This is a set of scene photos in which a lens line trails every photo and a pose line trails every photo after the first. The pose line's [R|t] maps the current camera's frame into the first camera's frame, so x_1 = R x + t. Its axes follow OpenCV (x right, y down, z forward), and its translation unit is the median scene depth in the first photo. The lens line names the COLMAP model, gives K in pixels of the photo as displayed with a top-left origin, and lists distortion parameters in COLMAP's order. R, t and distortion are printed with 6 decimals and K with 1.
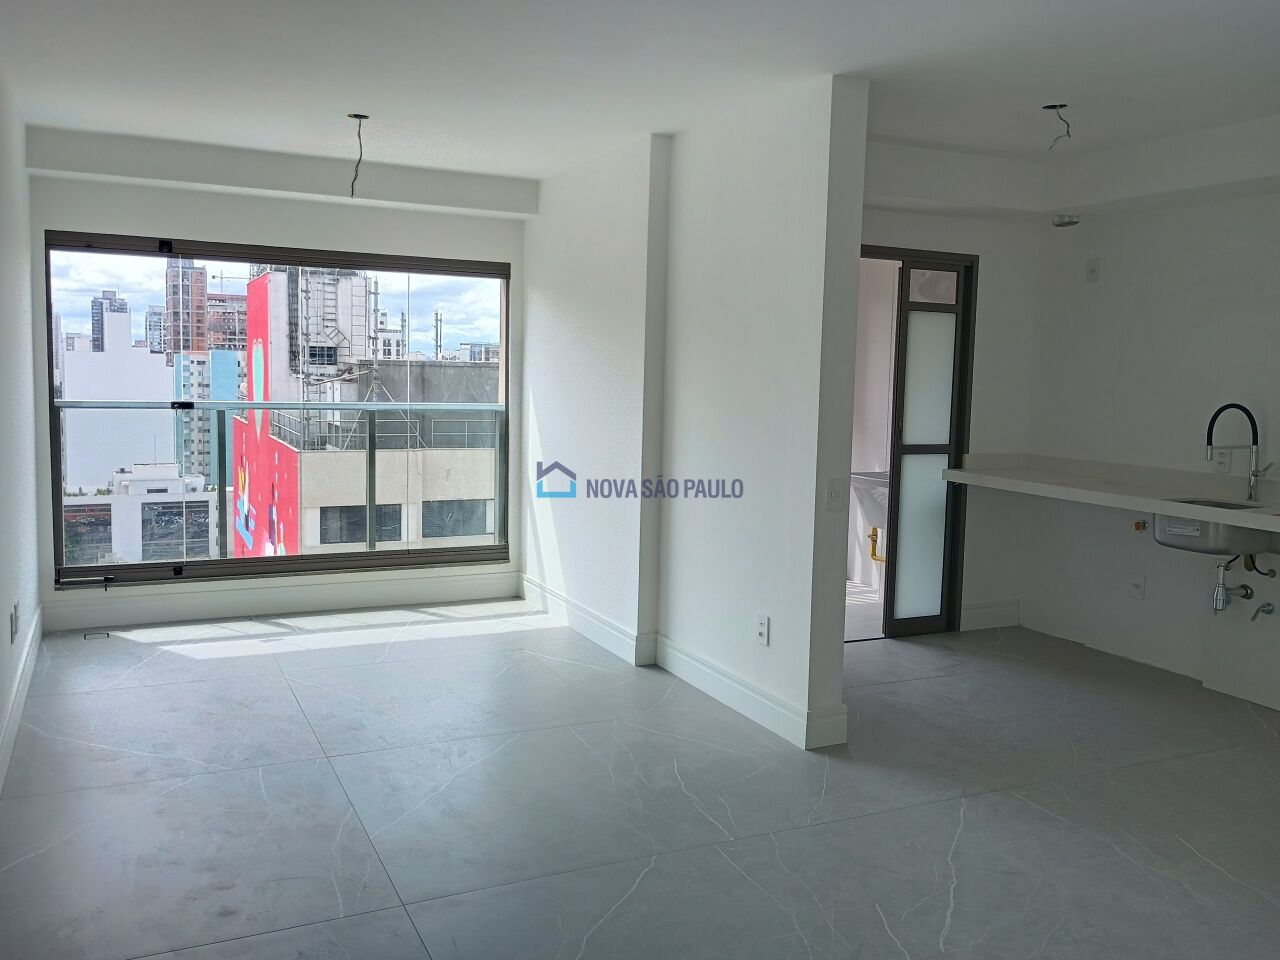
lens RADIAL K [[1086.7, 0, 635.1], [0, 1086.7, 483.1], [0, 0, 1]] dist [0.031131, -0.003777]
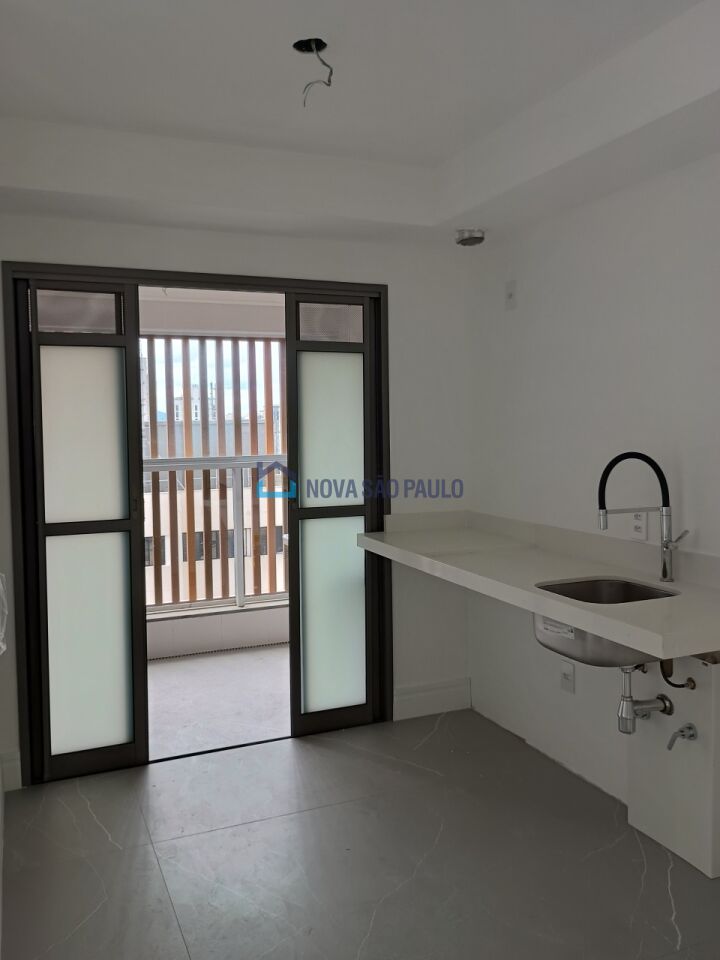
lens RADIAL K [[815.0, 0, 363.5], [0, 815.0, 474.6], [0, 0, 1]] dist [0.031131, -0.003777]
pose [[0.998284, -0.034527, -0.047293, 0.326467], [0.032654, 0.998673, -0.039814, -0.034483], [0.048605, 0.038202, 0.998087, 0.365914]]
